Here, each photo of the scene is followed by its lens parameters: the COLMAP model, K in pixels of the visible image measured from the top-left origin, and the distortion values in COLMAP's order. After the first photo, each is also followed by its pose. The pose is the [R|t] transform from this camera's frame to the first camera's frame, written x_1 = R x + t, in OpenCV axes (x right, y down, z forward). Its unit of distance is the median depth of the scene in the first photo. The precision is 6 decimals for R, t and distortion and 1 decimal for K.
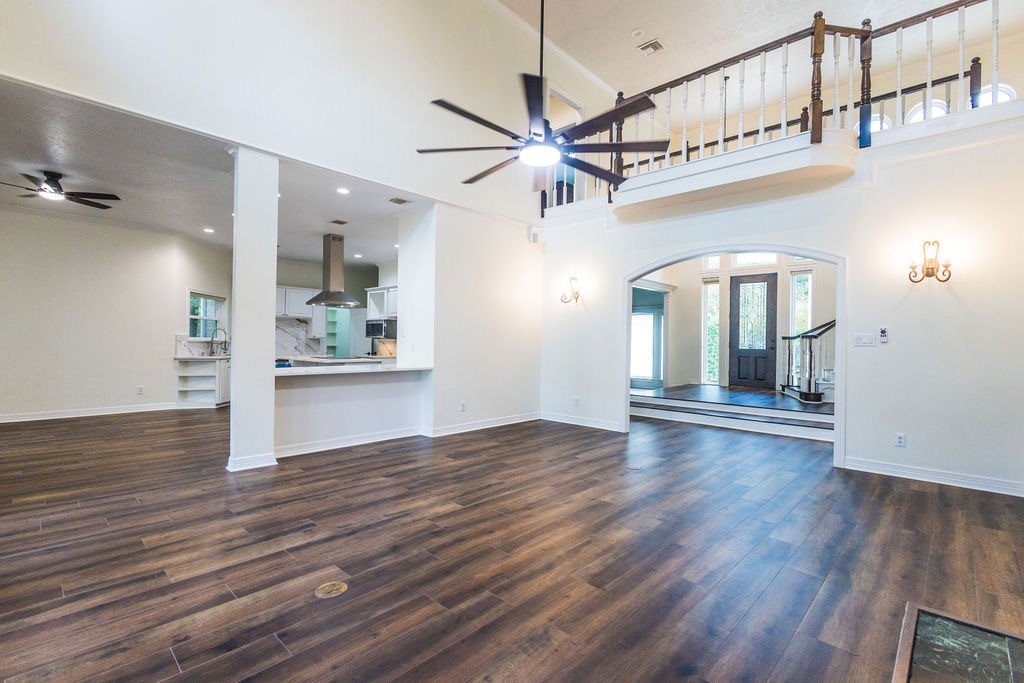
lens RADIAL K [[467.4, 0, 513.4], [0, 467.4, 339.8], [0, 0, 1]] dist [0.002843, 0.000308]
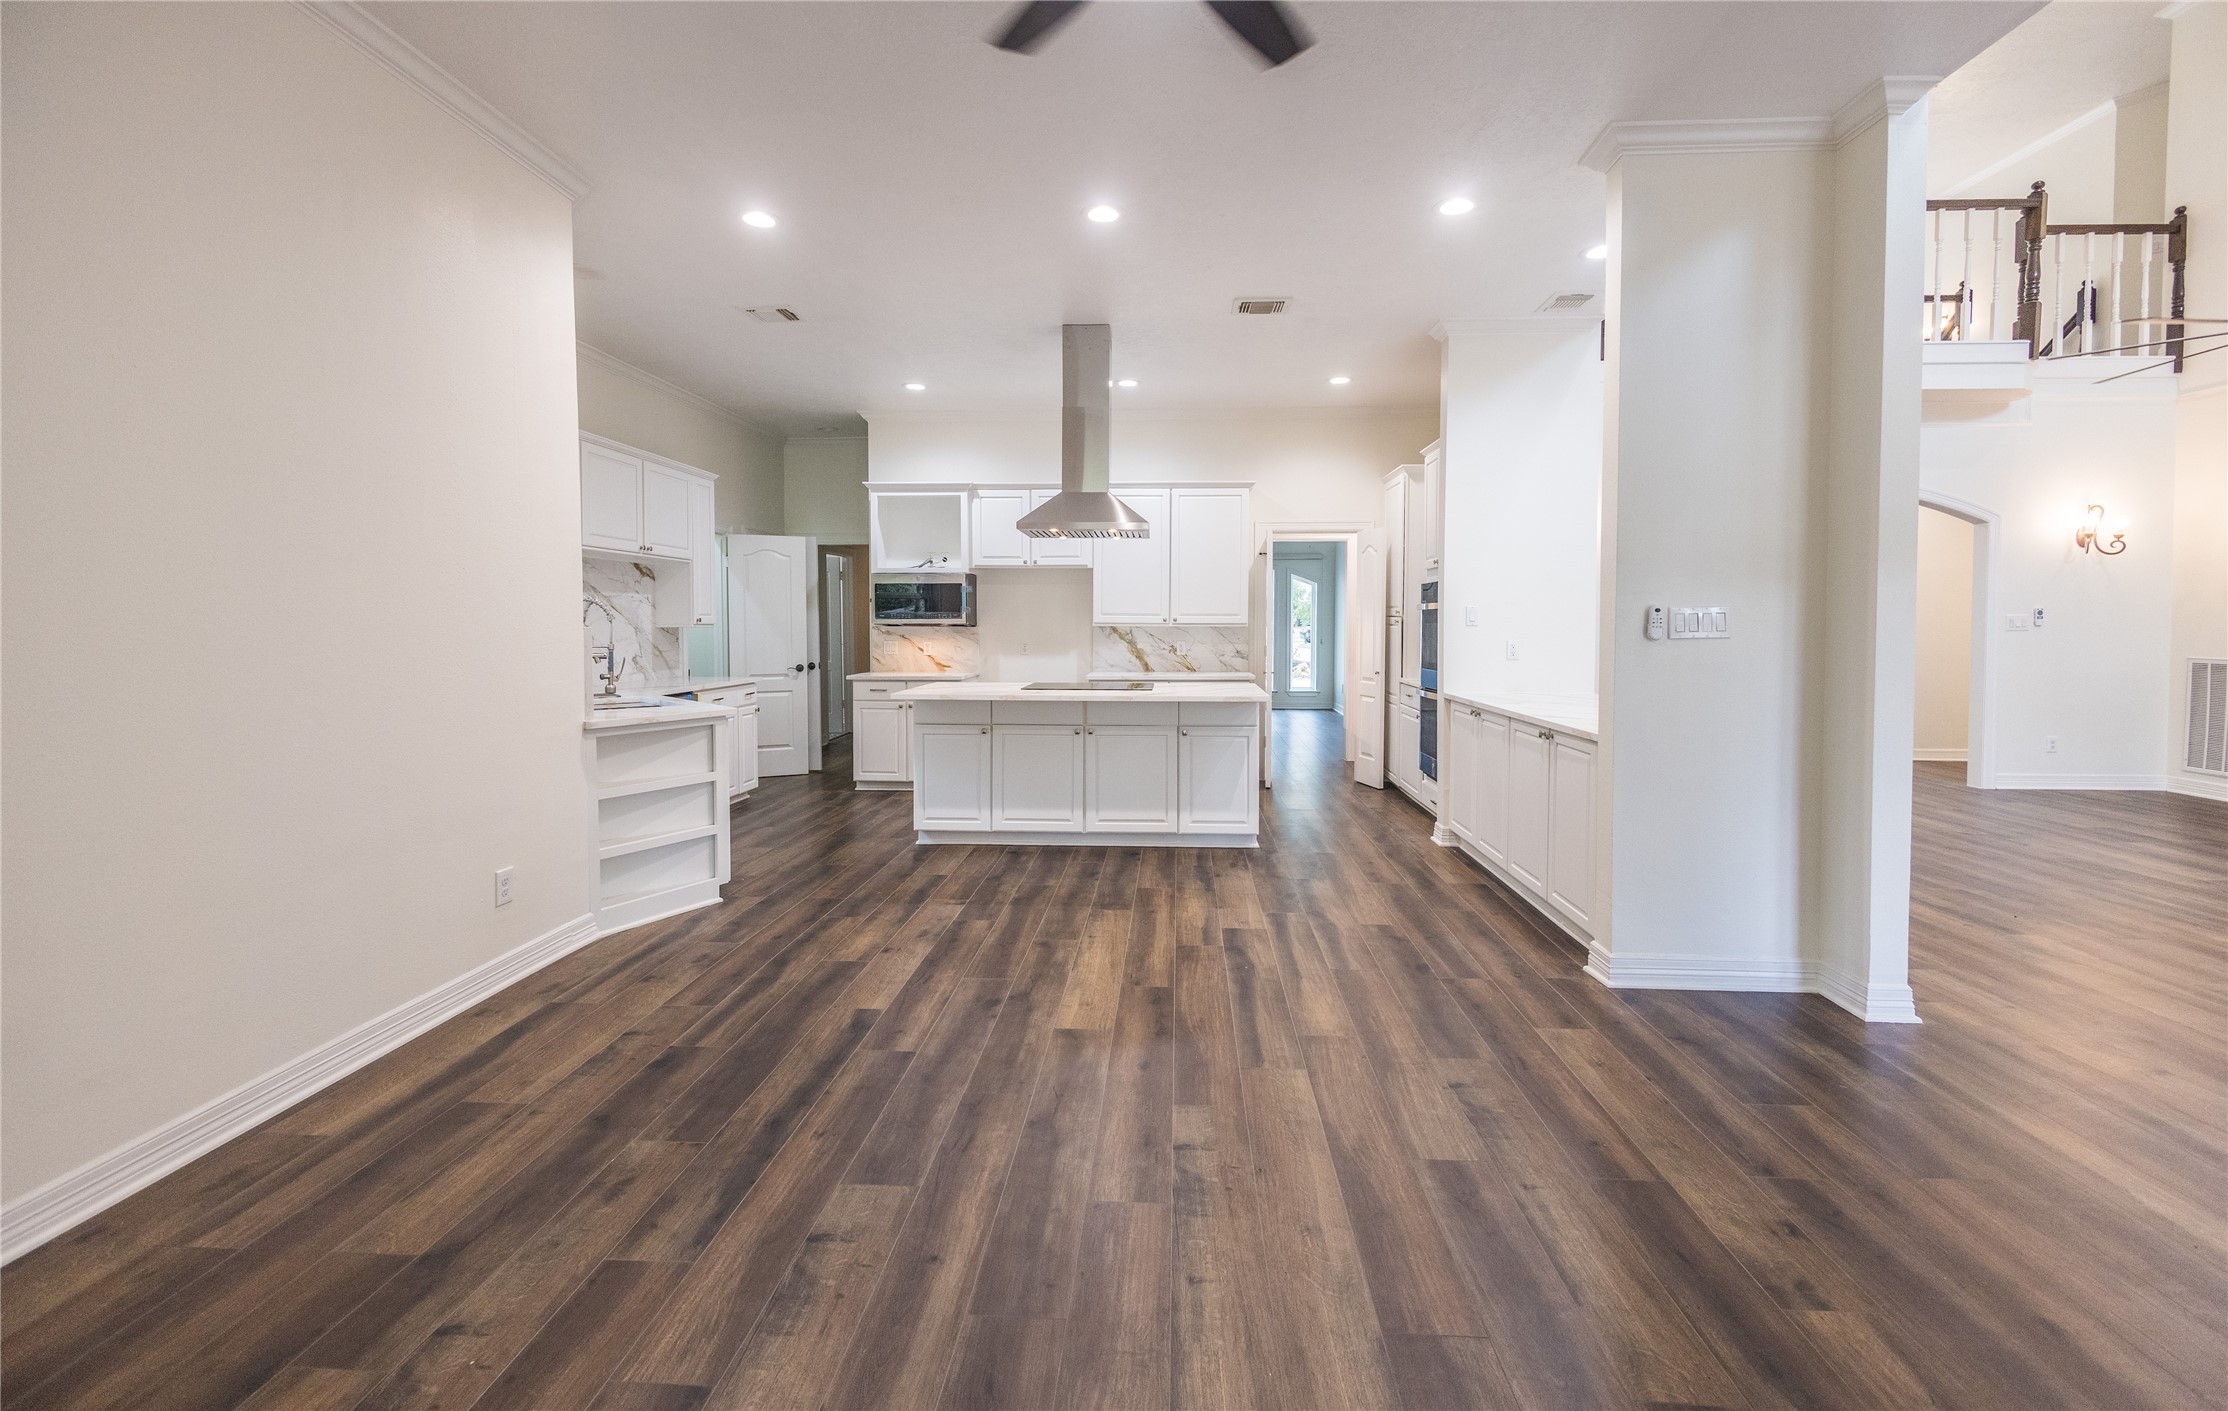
lens RADIAL K [[922.8, 0, 1128.2], [0, 922.8, 644.5], [0, 0, 1]] dist [-0.001489, -0.000185]
pose [[0.759455, -0.030169, 0.649860, -0.649306], [0.006402, 0.999222, 0.038905, -0.015155], [-0.650529, -0.025387, 0.759057, 0.370899]]
